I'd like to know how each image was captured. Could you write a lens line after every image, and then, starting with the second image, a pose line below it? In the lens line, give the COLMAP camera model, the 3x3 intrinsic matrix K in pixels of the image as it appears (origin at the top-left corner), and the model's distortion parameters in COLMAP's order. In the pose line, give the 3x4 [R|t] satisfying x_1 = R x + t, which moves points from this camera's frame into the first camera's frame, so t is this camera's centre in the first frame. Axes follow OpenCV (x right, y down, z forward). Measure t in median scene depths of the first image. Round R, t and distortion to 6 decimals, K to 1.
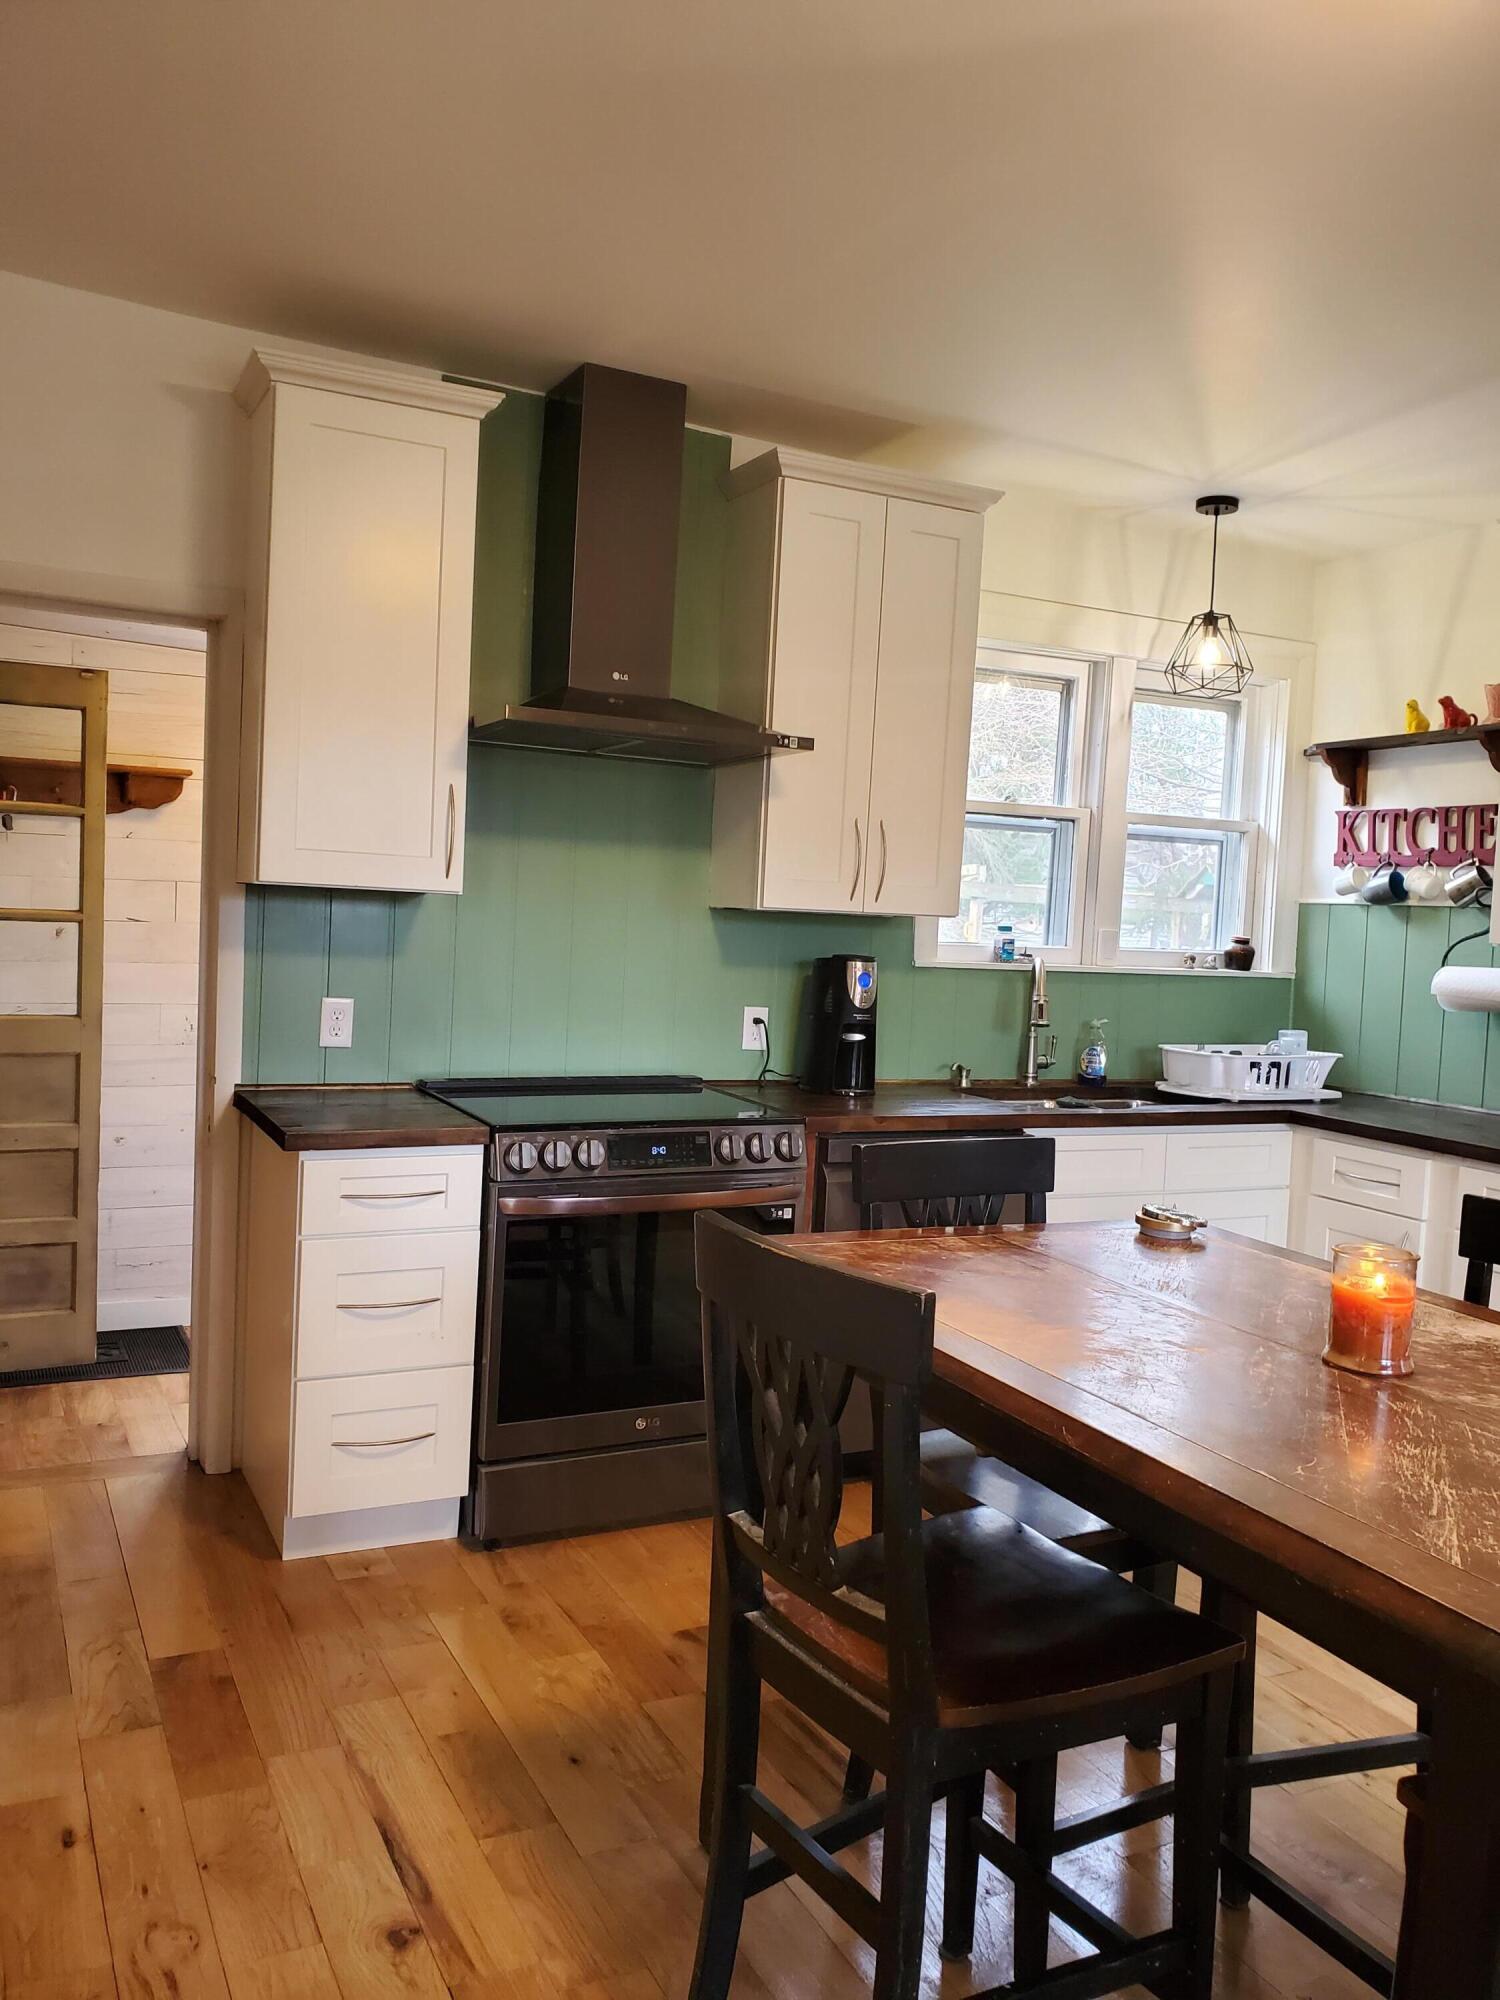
lens RADIAL K [[1569.3, 0, 719.7], [0, 1569.3, 991.3], [0, 0, 1]] dist [0.038376, -0.036281]
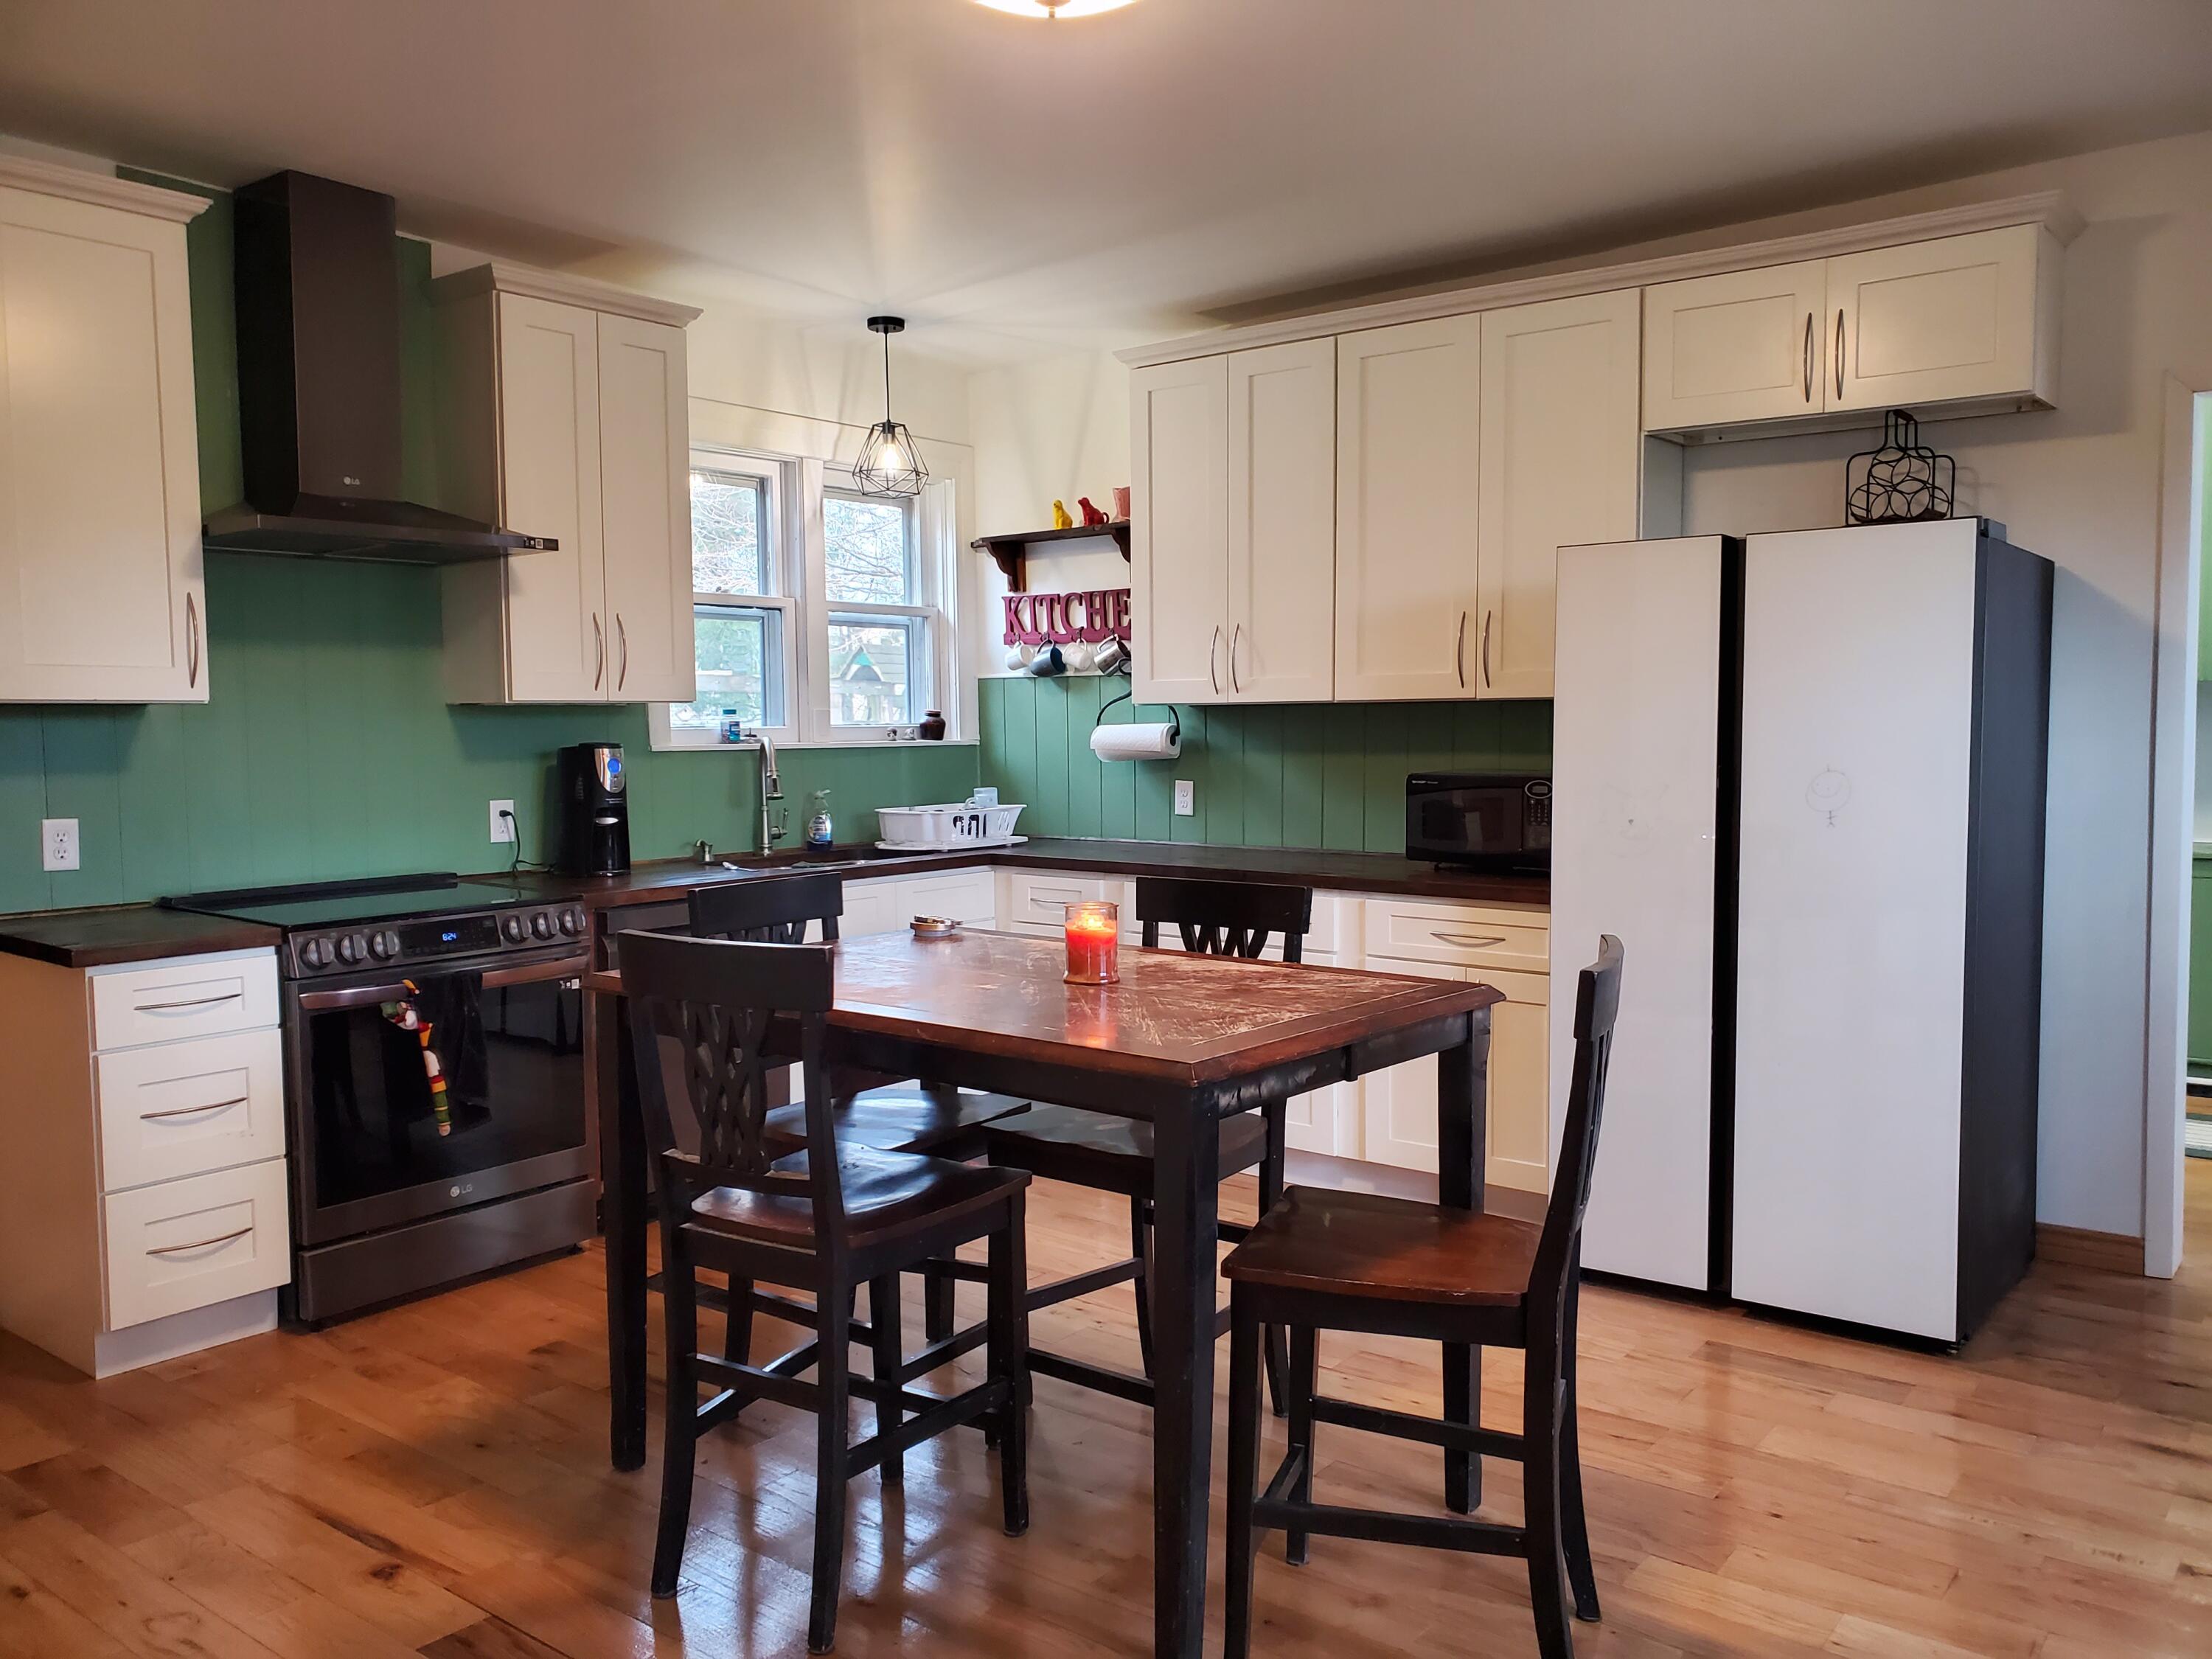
lens RADIAL K [[1735.6, 0, 1101.0], [0, 1735.6, 825.5], [0, 0, 1]] dist [0.038376, -0.036281]
pose [[0.901731, -0.080159, 0.424800, -0.122899], [0.071317, 0.996778, 0.036703, 0.014017], [-0.426374, -0.002800, 0.904543, -0.224618]]
